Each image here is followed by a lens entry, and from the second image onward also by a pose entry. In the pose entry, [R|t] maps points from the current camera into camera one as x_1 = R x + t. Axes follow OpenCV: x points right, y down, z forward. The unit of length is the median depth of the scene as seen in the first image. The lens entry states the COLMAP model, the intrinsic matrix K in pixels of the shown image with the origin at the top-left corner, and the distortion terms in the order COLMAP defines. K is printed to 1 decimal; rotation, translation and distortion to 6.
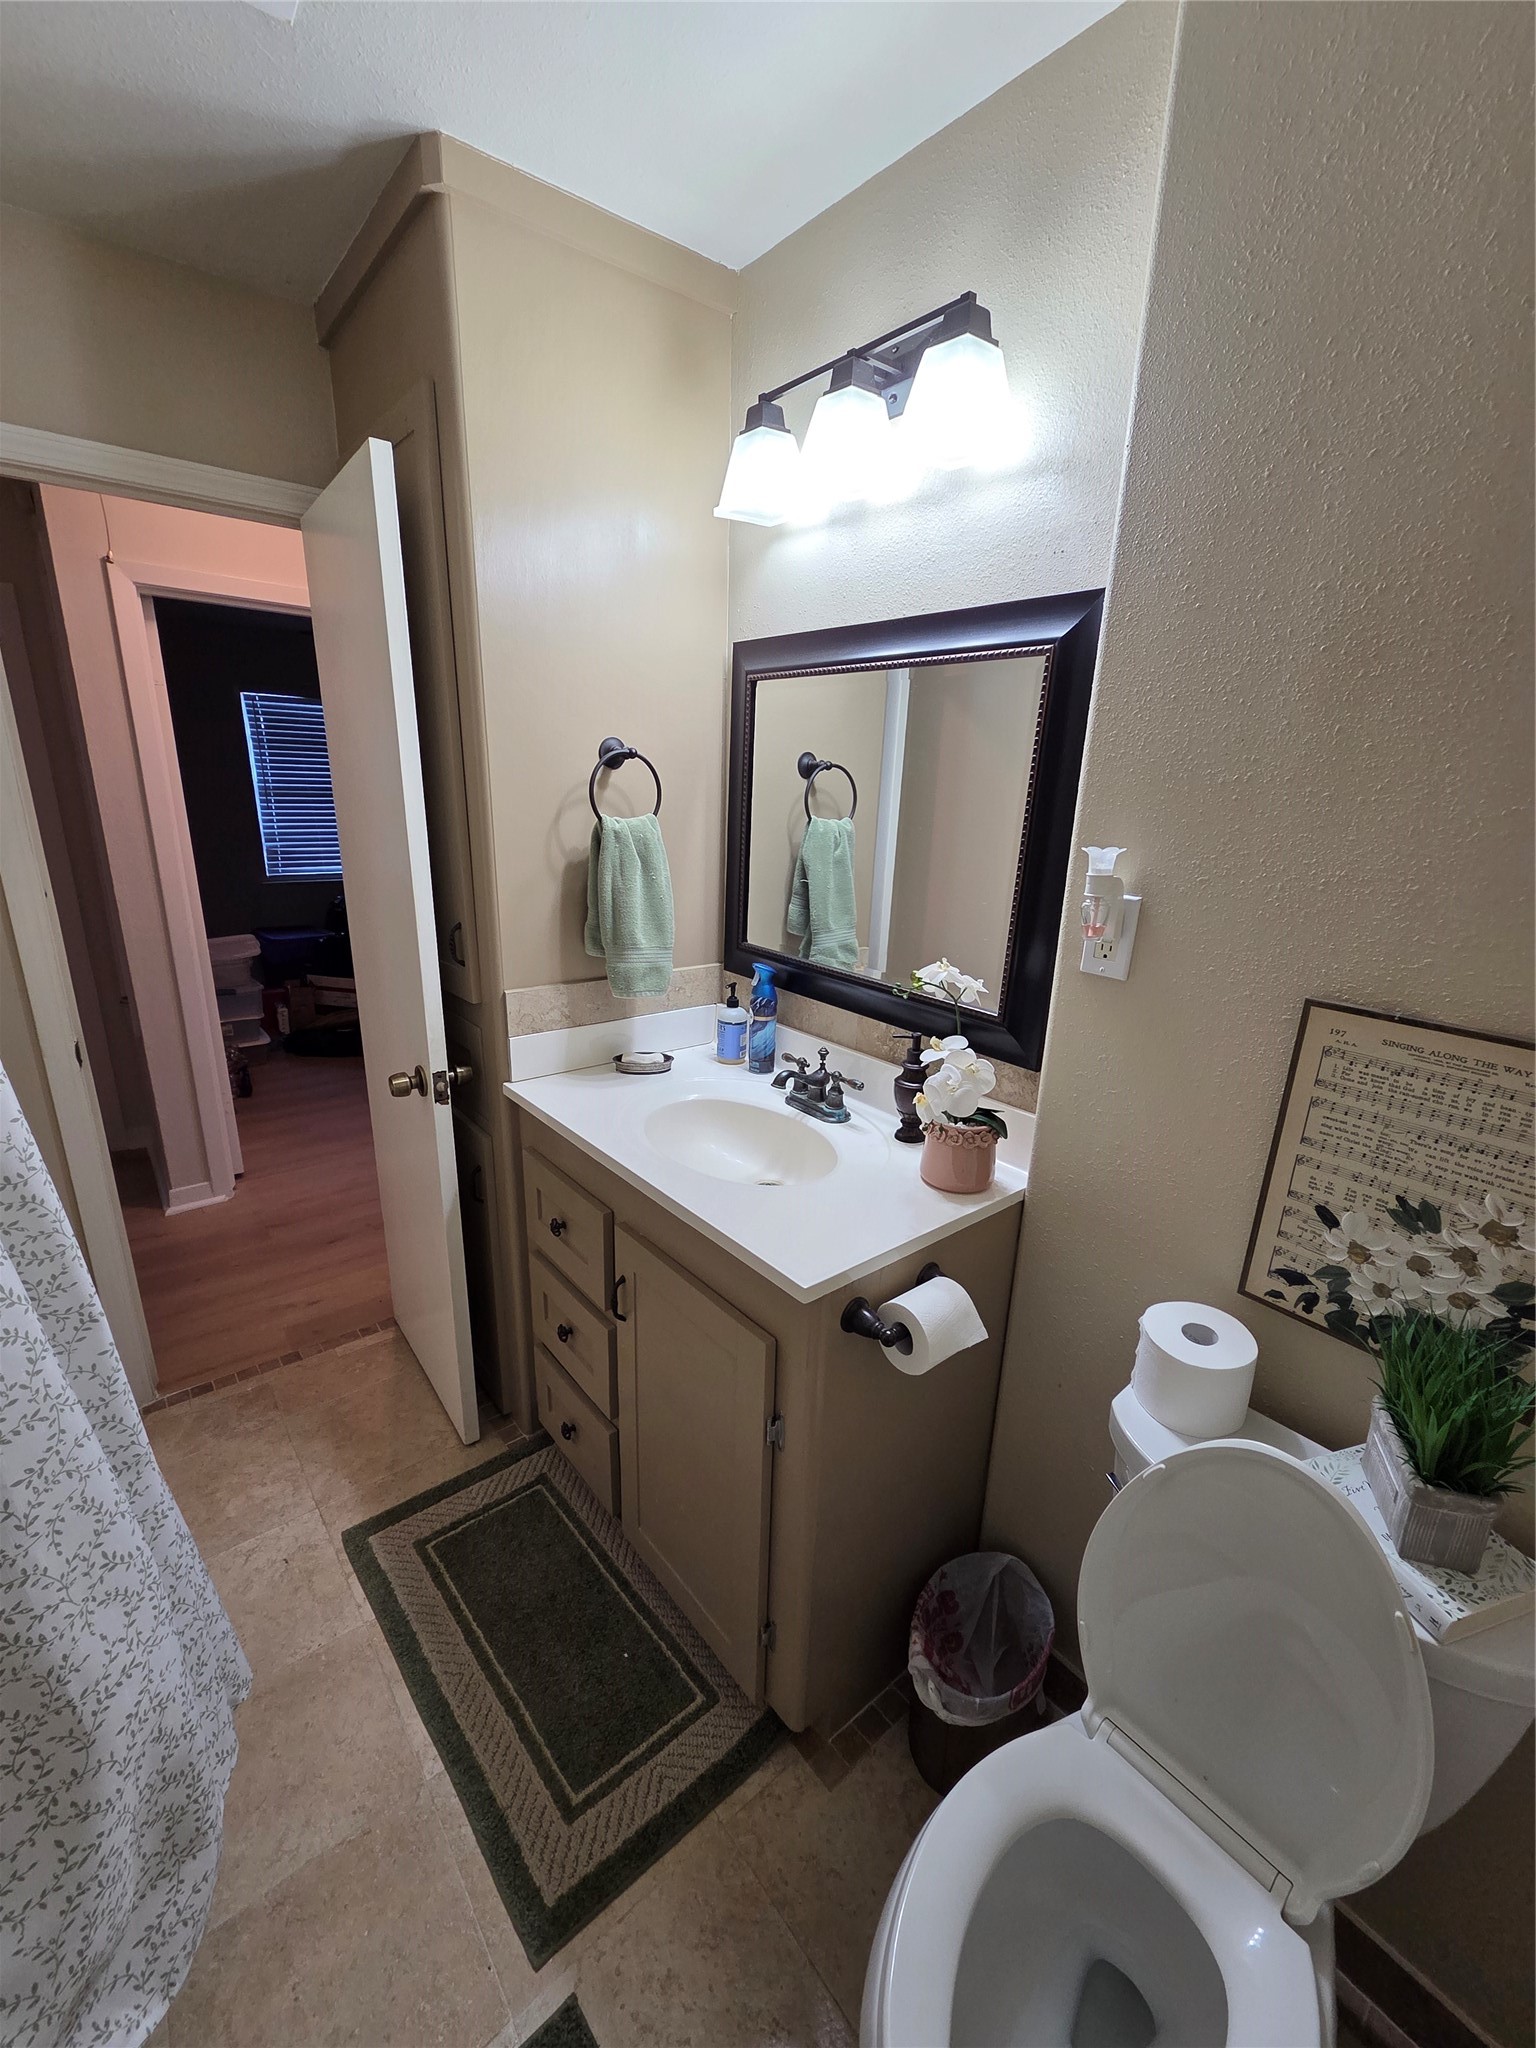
lens RADIAL K [[831.2, 0, 792.4], [0, 831.2, 1061.7], [0, 0, 1]] dist [-0.017222, -0.000097]
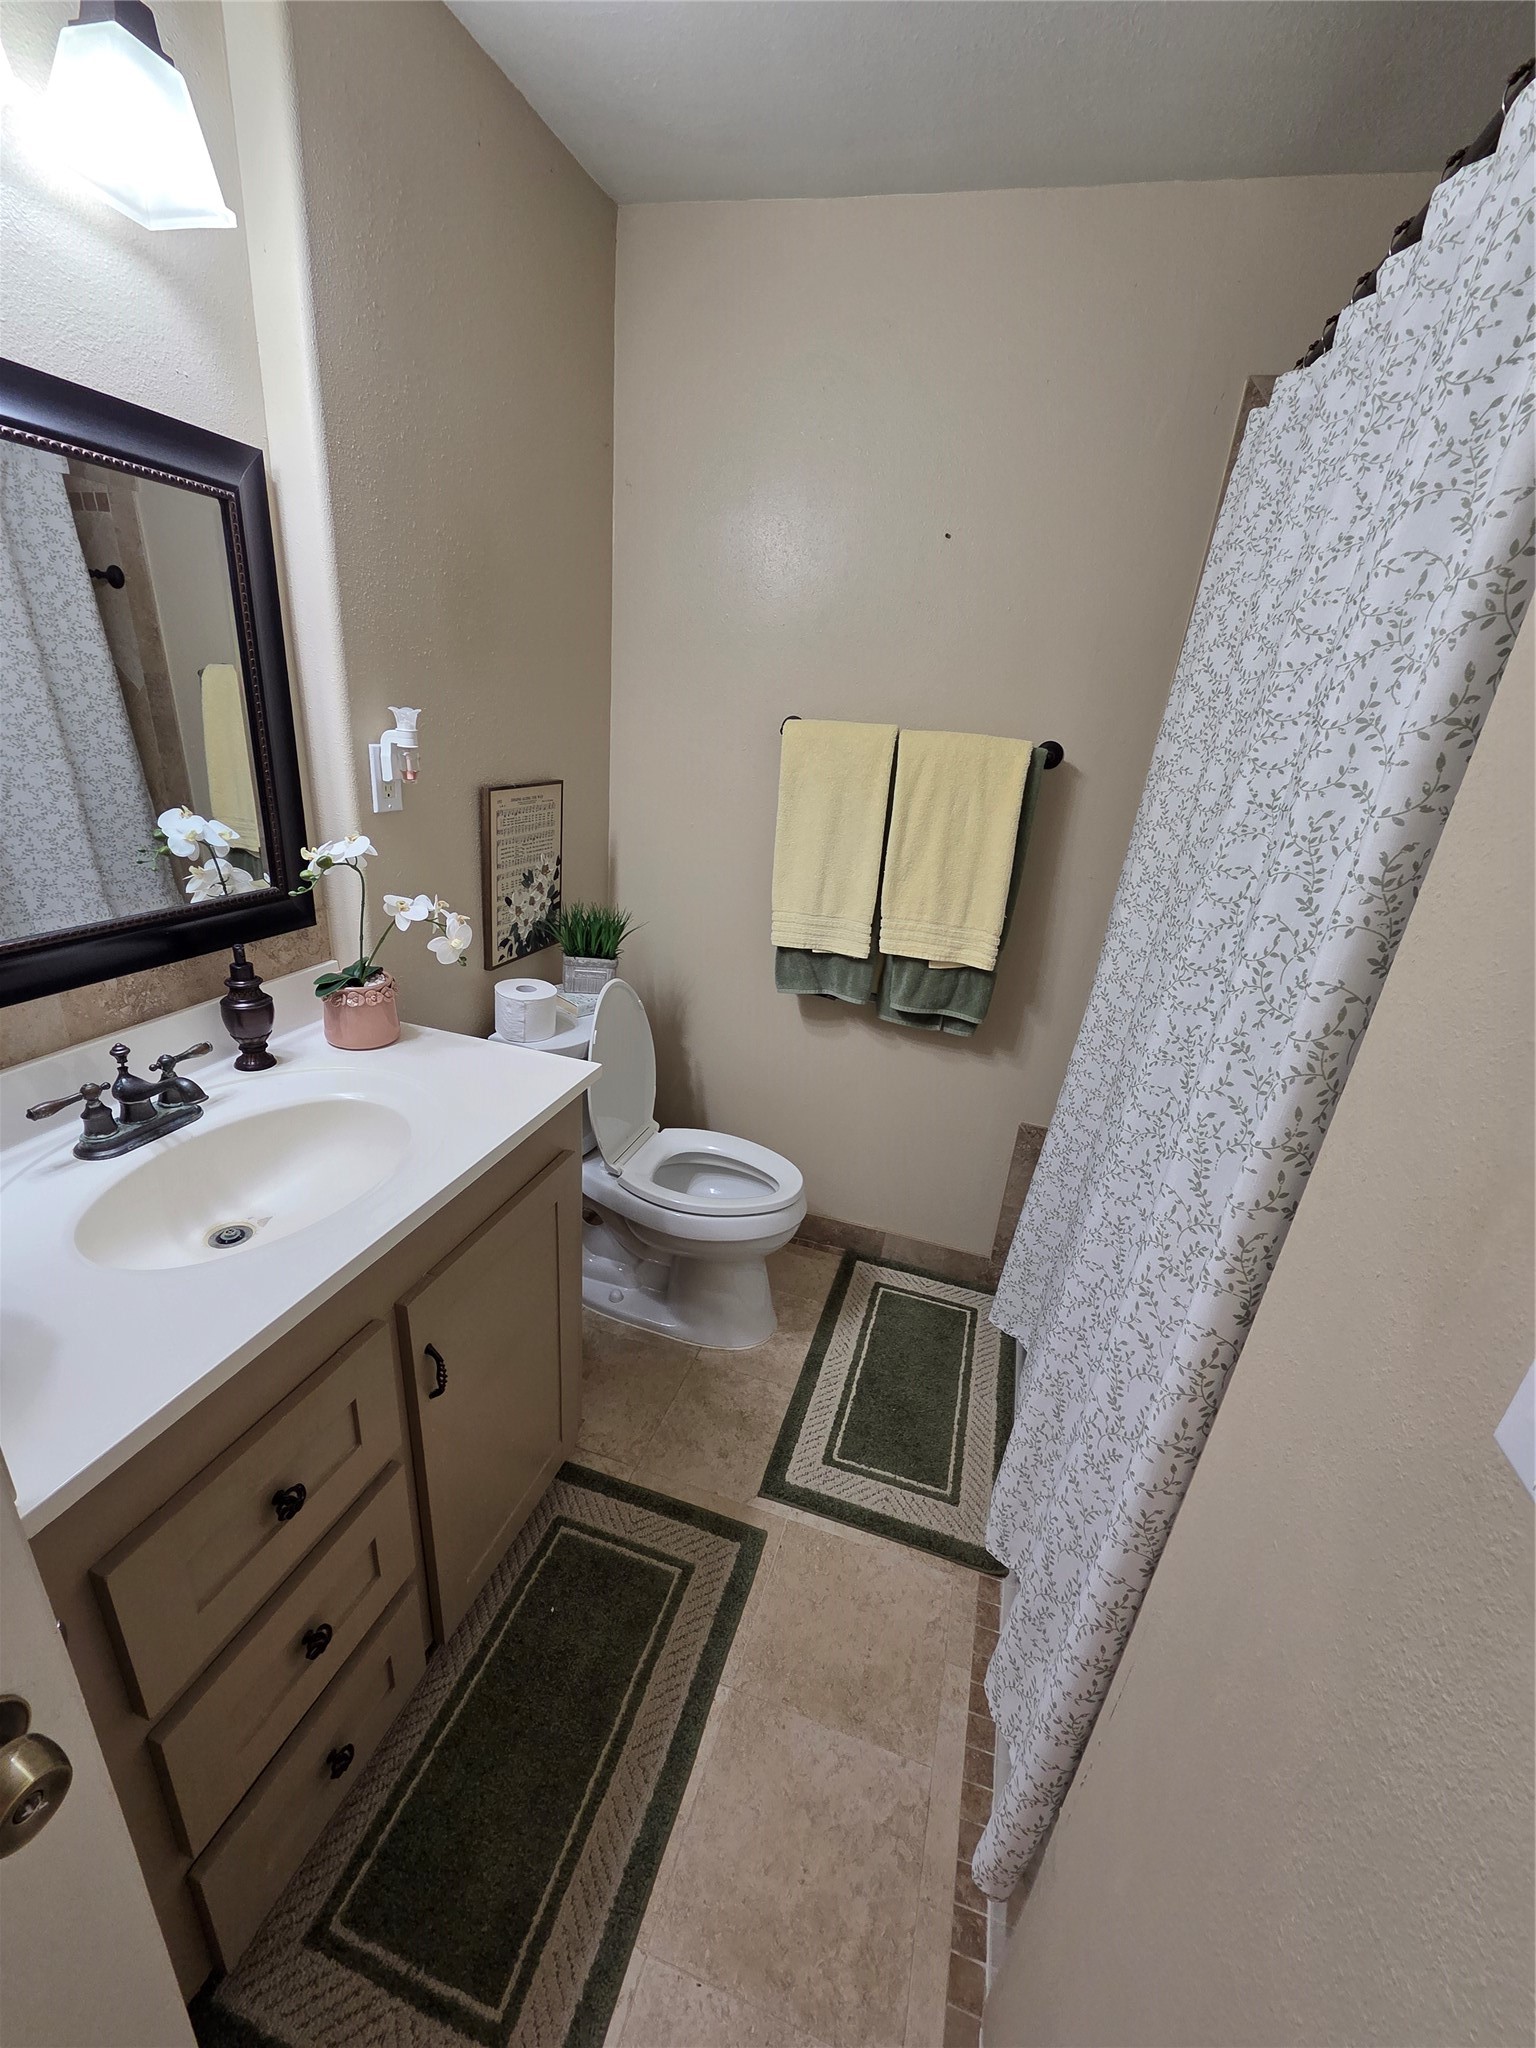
lens RADIAL K [[831.2, 0, 774.9], [0, 831.2, 1023.0], [0, 0, 1]] dist [-0.017222, -0.000097]
pose [[-0.520602, -0.392452, 0.758258, -1.205256], [0.156634, 0.829125, 0.536672, -0.499453], [-0.839309, 0.398162, -0.370173, 1.294301]]
